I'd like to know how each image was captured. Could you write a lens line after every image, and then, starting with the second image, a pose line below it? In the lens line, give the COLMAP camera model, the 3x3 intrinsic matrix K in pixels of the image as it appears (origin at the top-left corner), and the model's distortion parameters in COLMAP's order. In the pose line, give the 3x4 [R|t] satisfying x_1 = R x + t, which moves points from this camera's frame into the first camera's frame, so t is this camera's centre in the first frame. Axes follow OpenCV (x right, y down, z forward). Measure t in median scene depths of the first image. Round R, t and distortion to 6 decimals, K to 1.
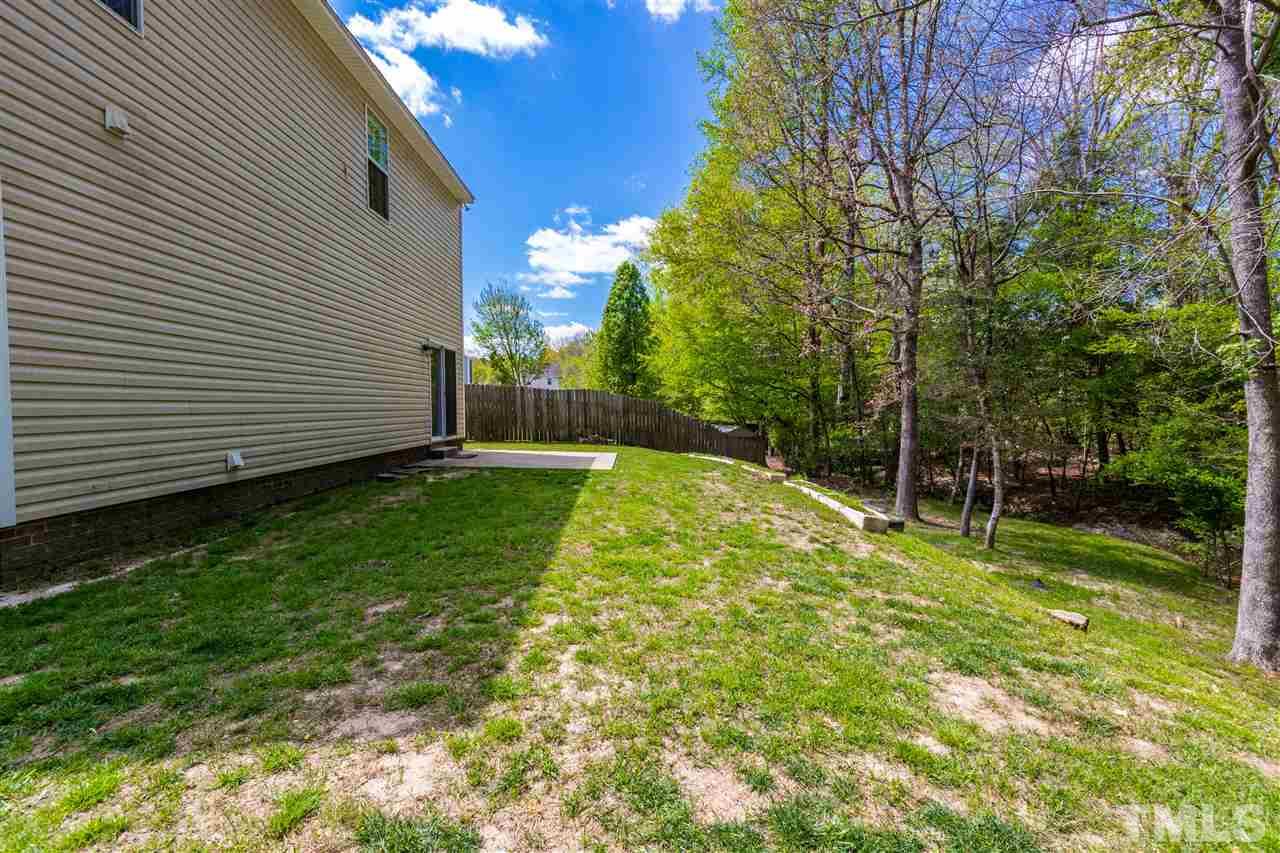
lens RADIAL K [[591.4, 0, 642.3], [0, 591.4, 424.6], [0, 0, 1]] dist [0.007098, -0.002975]
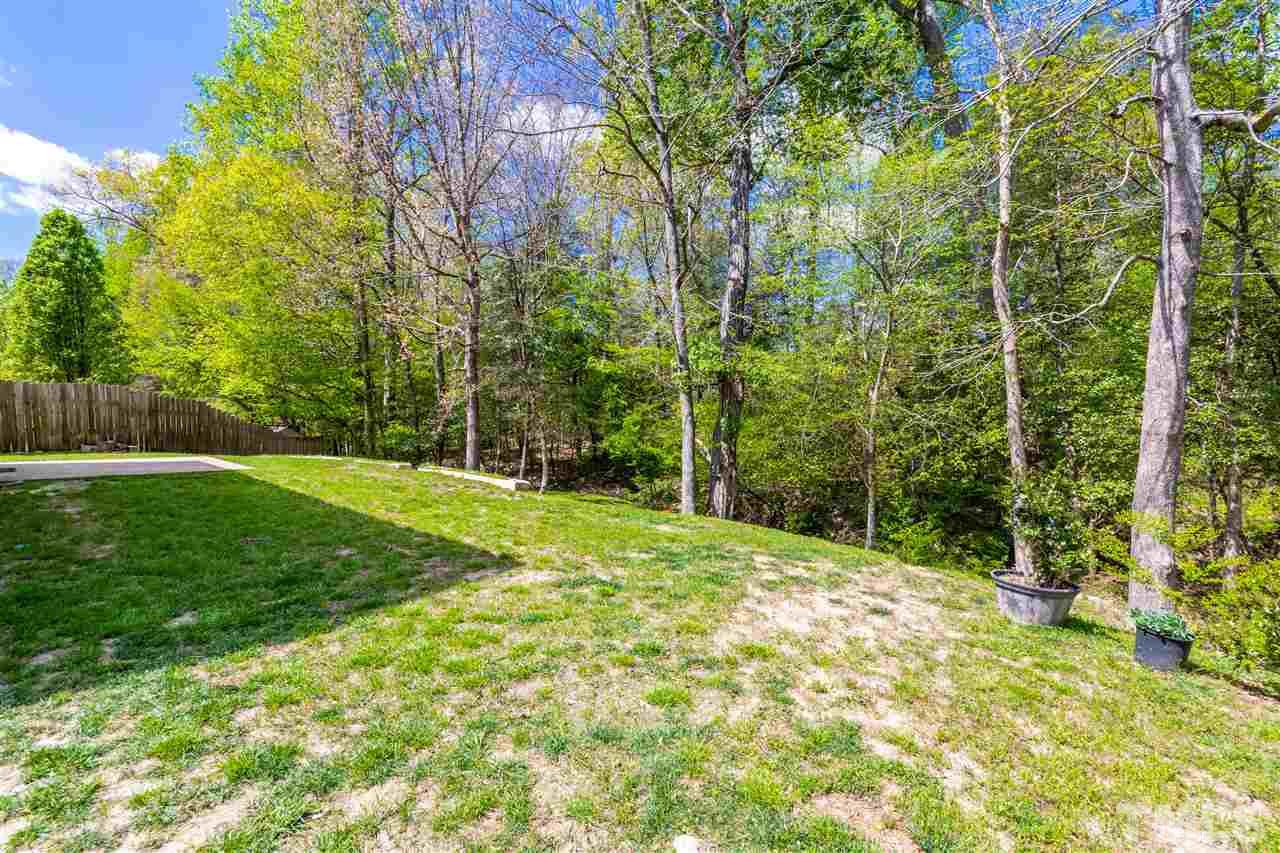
lens RADIAL K [[591.4, 0, 637.9], [0, 591.4, 422.3], [0, 0, 1]] dist [0.007098, -0.002975]
pose [[0.687532, -0.017002, 0.725955, -0.179181], [0.020801, 0.999777, 0.003714, 0.004536], [-0.725856, 0.012547, 0.687732, -0.076350]]
